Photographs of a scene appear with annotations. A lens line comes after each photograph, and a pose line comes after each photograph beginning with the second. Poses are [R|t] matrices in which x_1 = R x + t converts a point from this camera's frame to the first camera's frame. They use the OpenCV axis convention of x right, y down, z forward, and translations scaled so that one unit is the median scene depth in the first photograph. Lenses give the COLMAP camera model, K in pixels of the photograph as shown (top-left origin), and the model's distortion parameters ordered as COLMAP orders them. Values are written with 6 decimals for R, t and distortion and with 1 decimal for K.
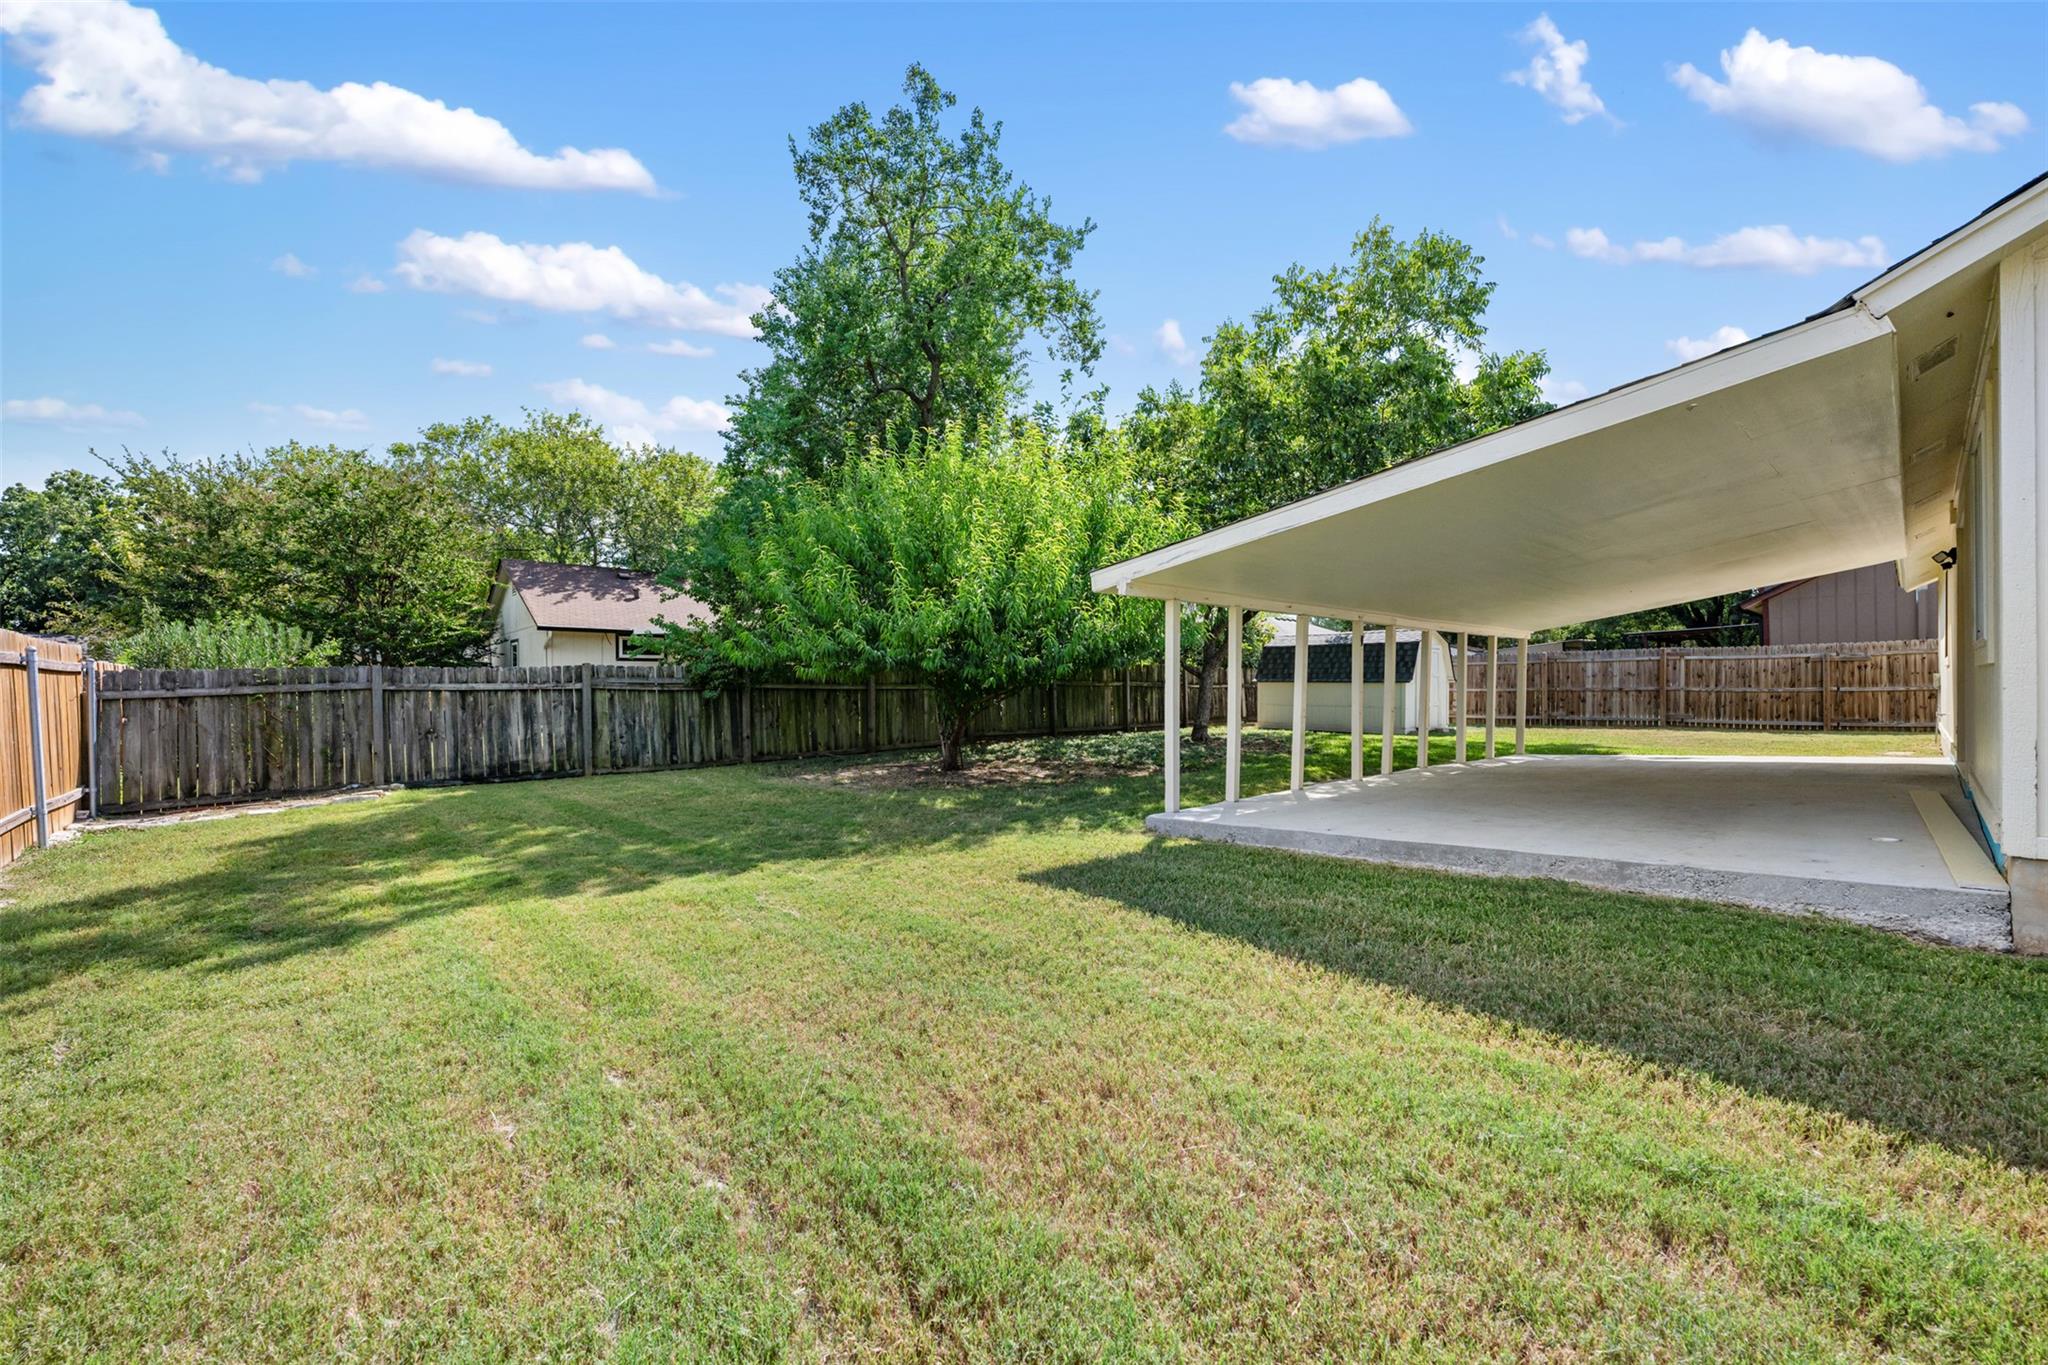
lens RADIAL K [[808.1, 0, 1023.5], [0, 808.1, 687.6], [0, 0, 1]] dist [-0.001378, 0.000647]
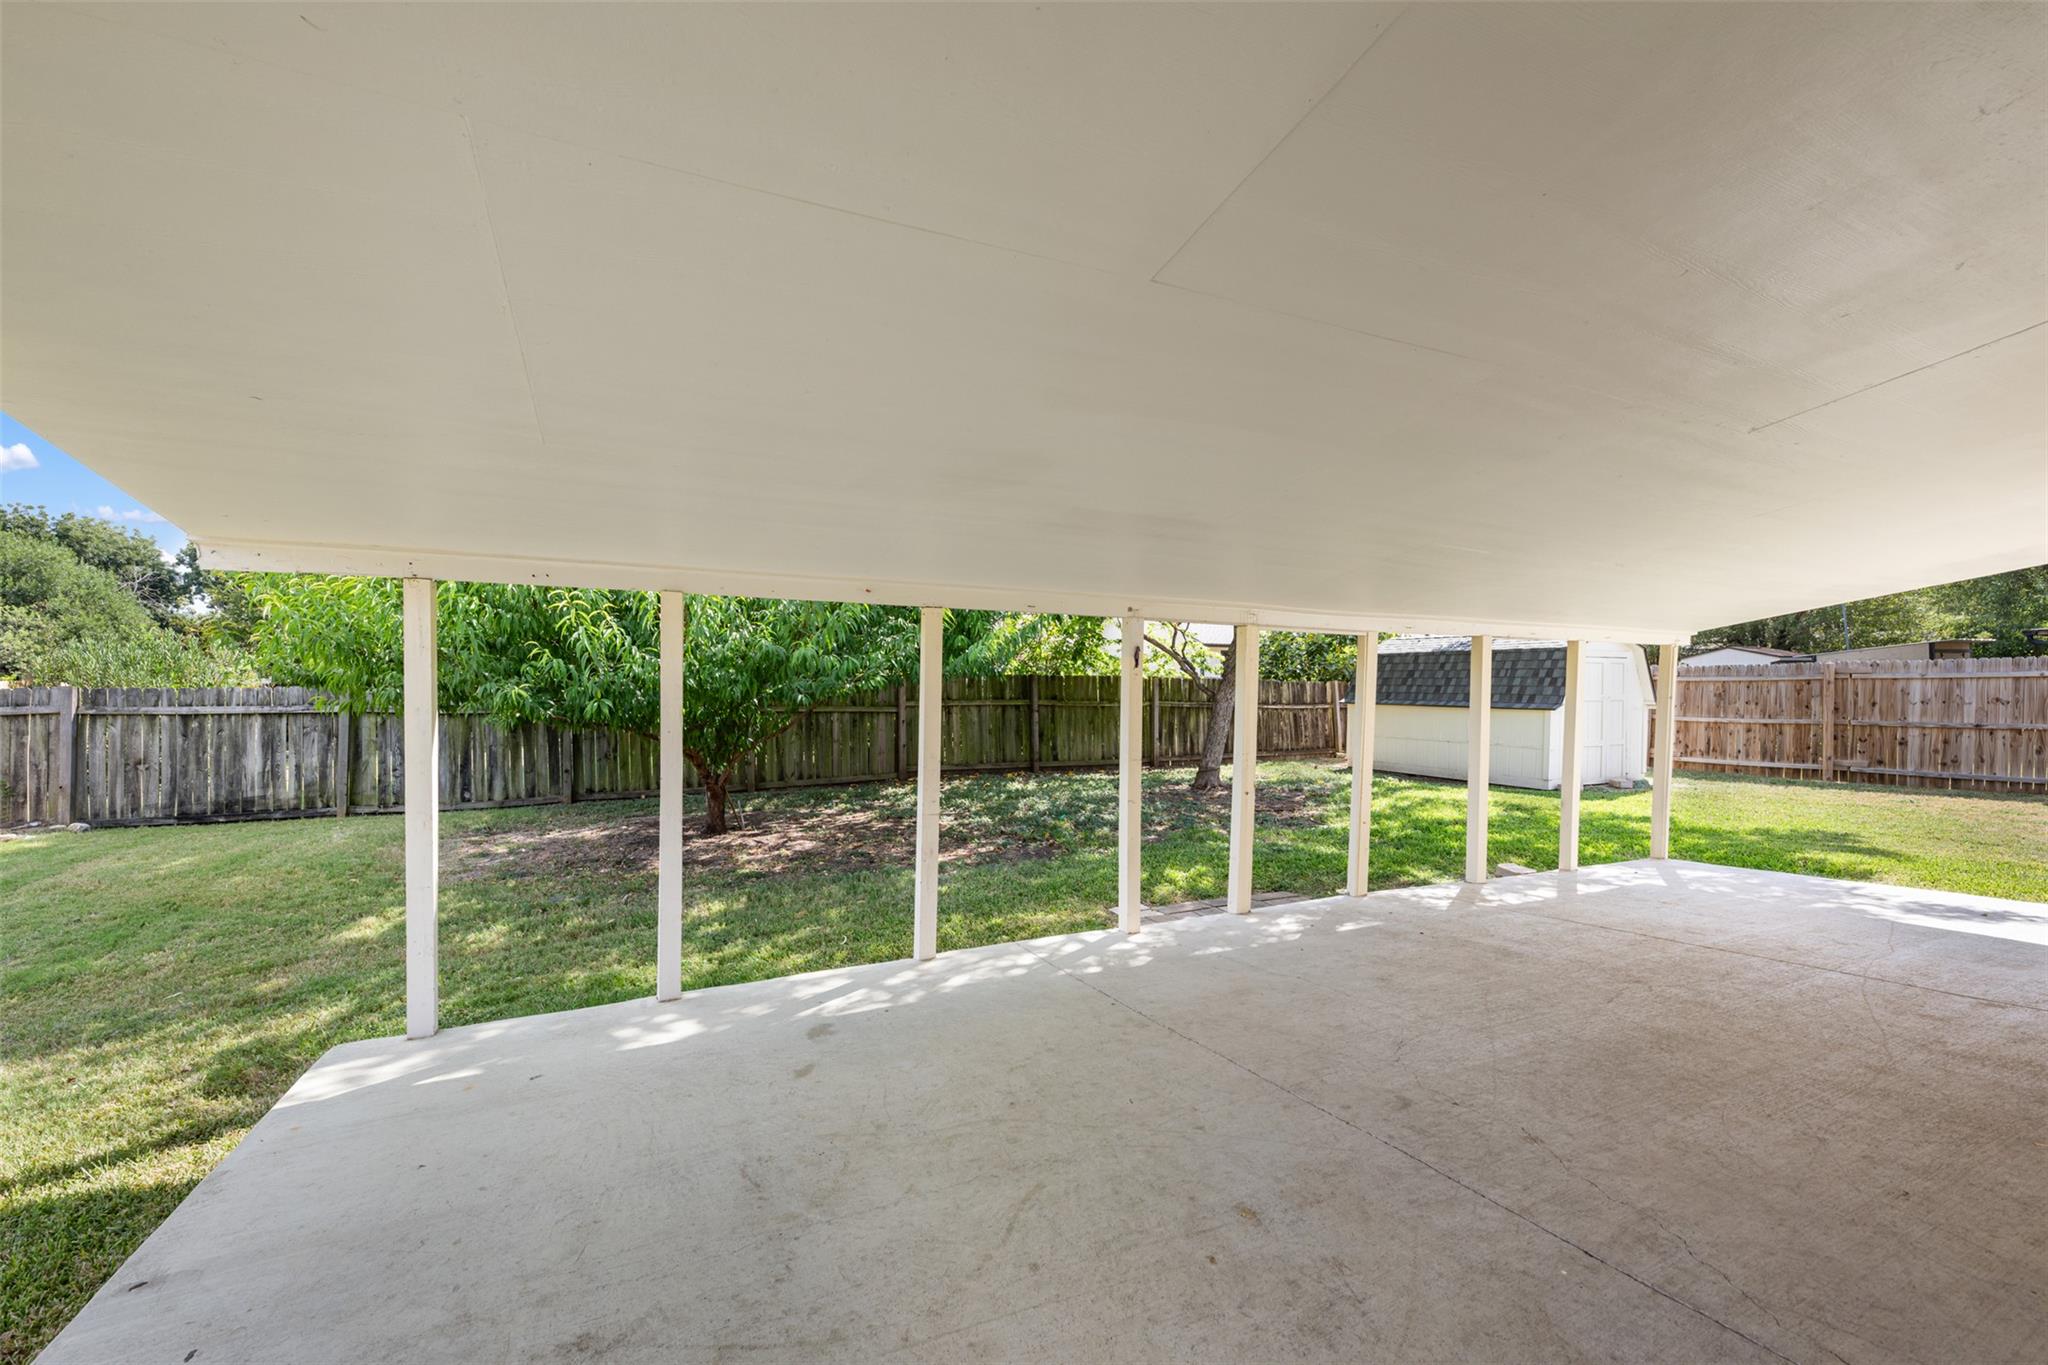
lens RADIAL K [[808.1, 0, 1027.1], [0, 808.1, 687.9], [0, 0, 1]] dist [-0.001378, 0.000647]
pose [[0.959916, 0.007812, -0.280179, 0.397250], [-0.008861, 0.999958, -0.002479, -0.029710], [0.280147, 0.004862, 0.959945, 0.403972]]
